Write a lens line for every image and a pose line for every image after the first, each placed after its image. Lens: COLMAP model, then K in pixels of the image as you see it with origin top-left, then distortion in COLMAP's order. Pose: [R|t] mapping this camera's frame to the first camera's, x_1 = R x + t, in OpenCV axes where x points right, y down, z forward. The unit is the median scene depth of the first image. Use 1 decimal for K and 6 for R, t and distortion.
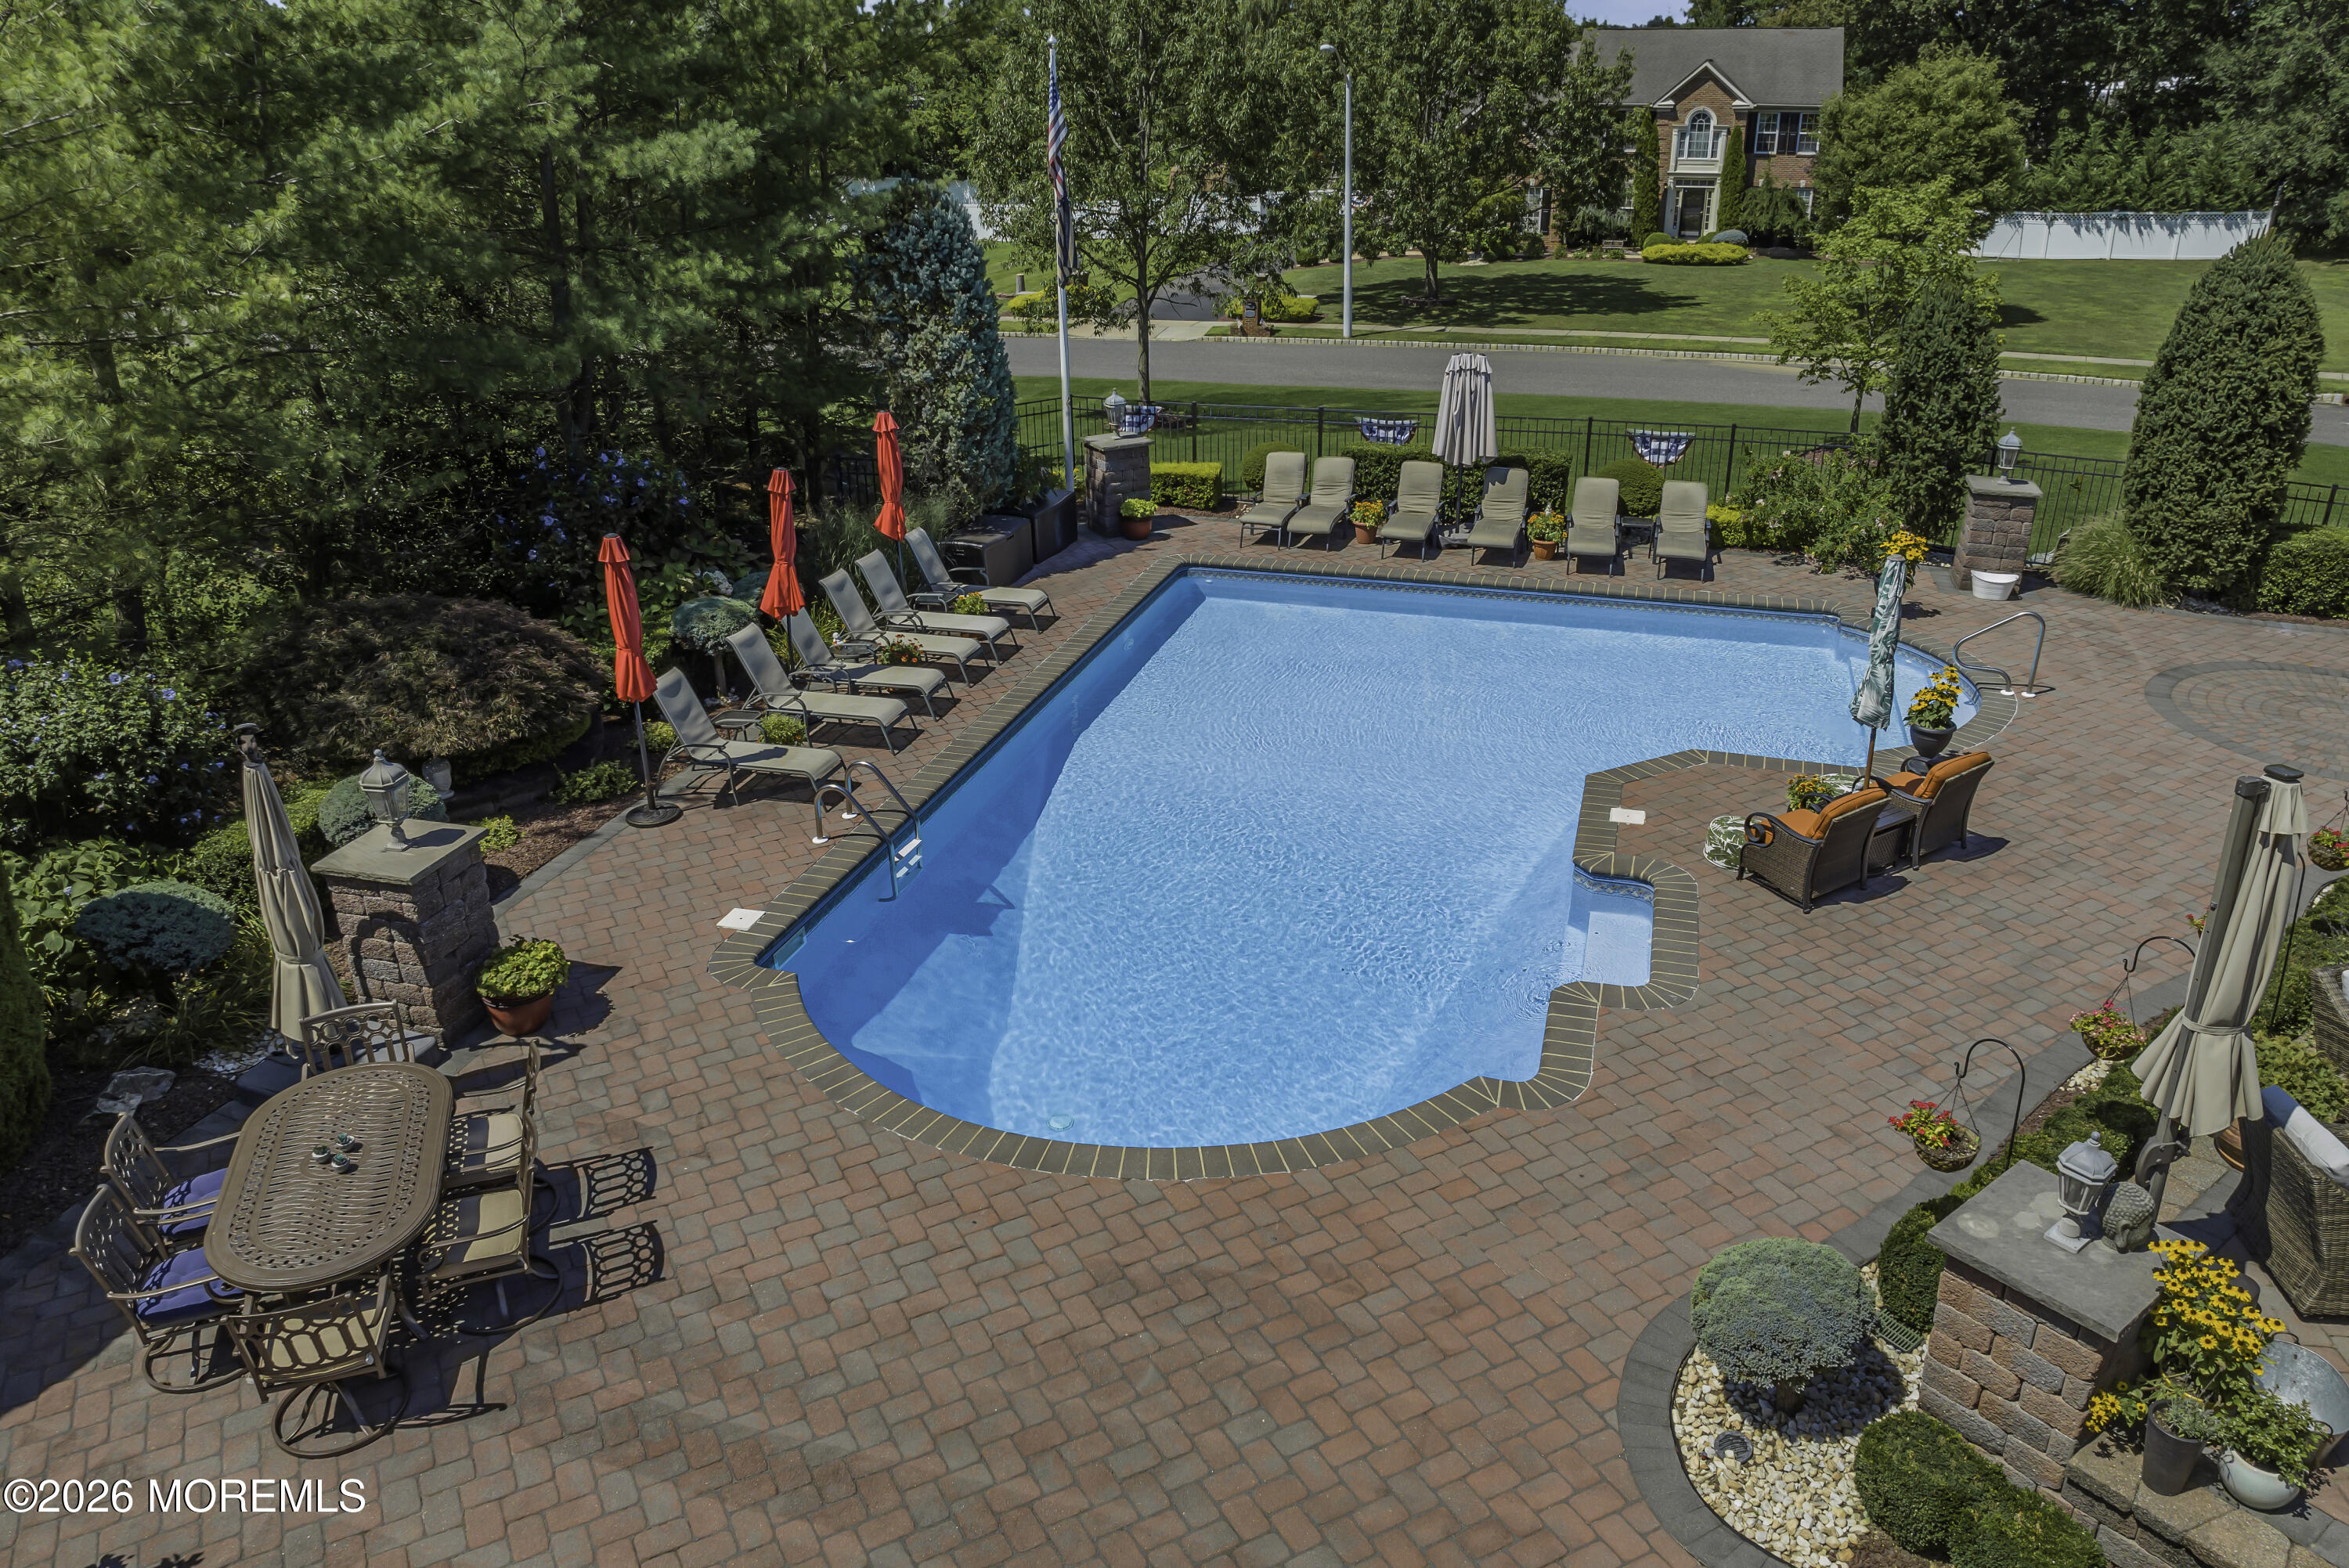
lens RADIAL K [[1649.8, 0, 1176.6], [0, 1649.8, 799.6], [0, 0, 1]] dist [-0.034014, -0.000974]
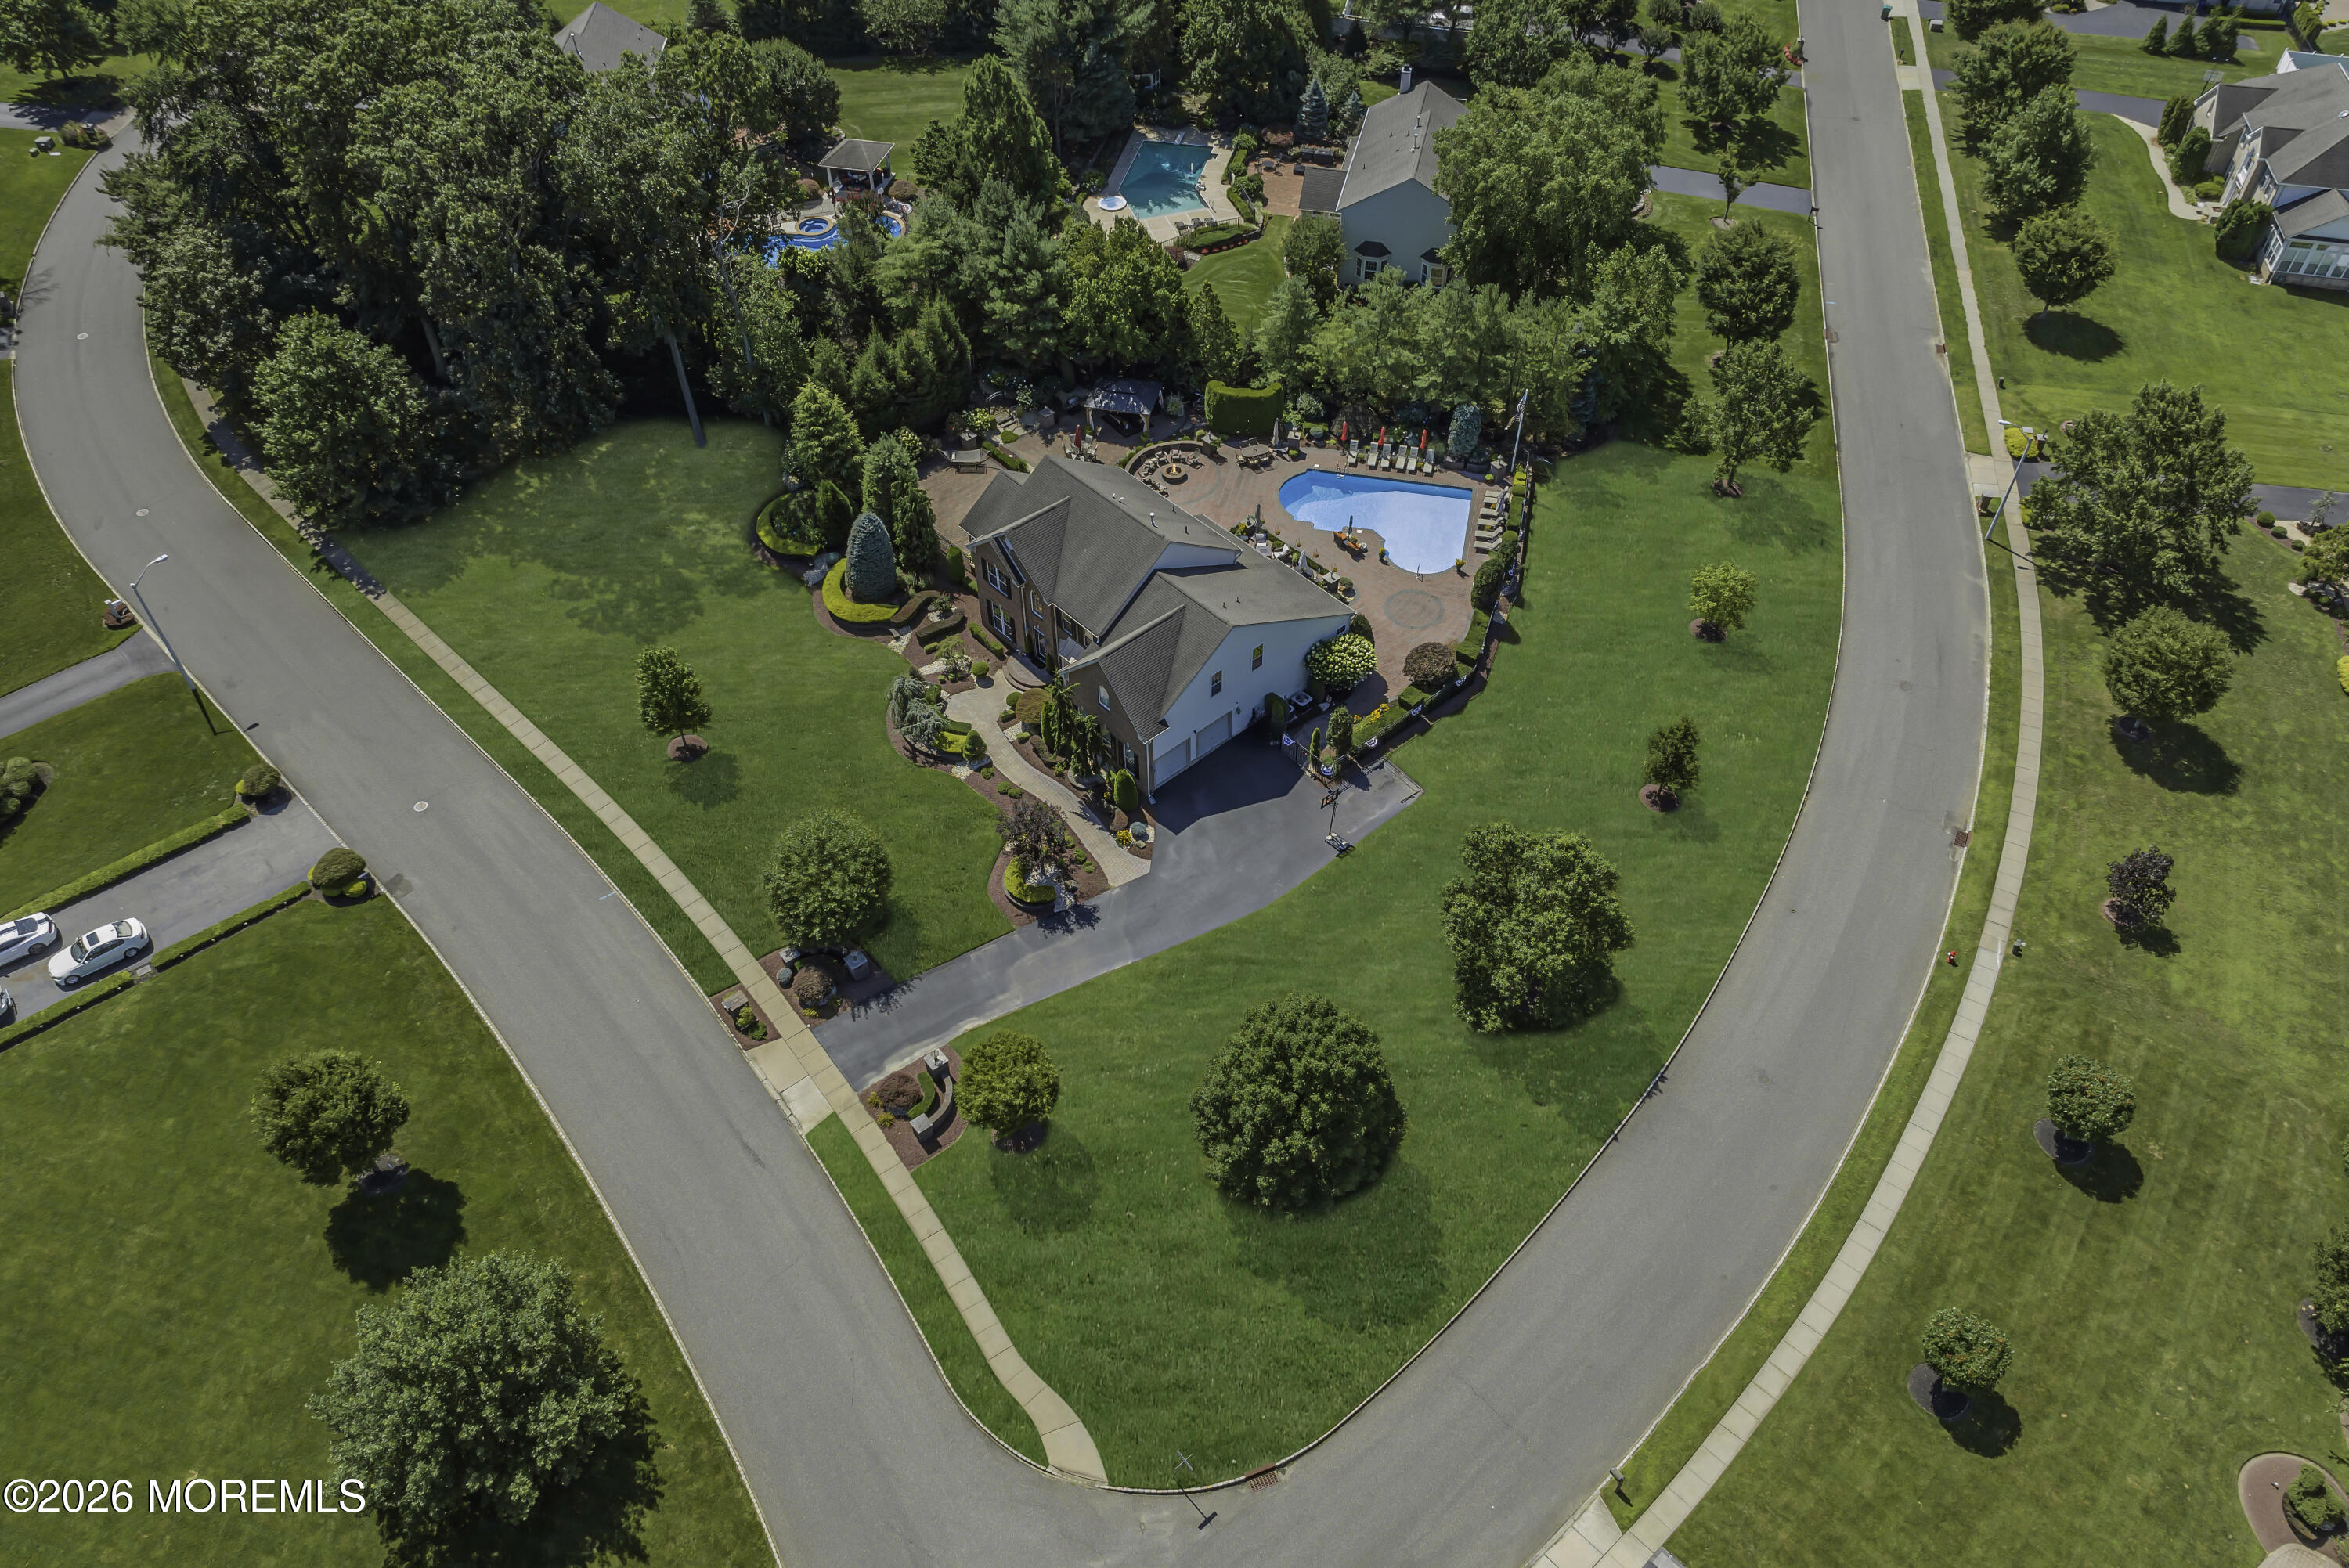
lens RADIAL K [[1649.8, 0, 1176.6], [0, 1649.8, 799.6], [0, 0, 1]] dist [-0.034014, -0.000974]
pose [[0.078950, 0.736752, -0.671538, 4.155072], [-0.395258, 0.641562, 0.657396, -2.572932], [0.915171, 0.213529, 0.341858, -1.392520]]
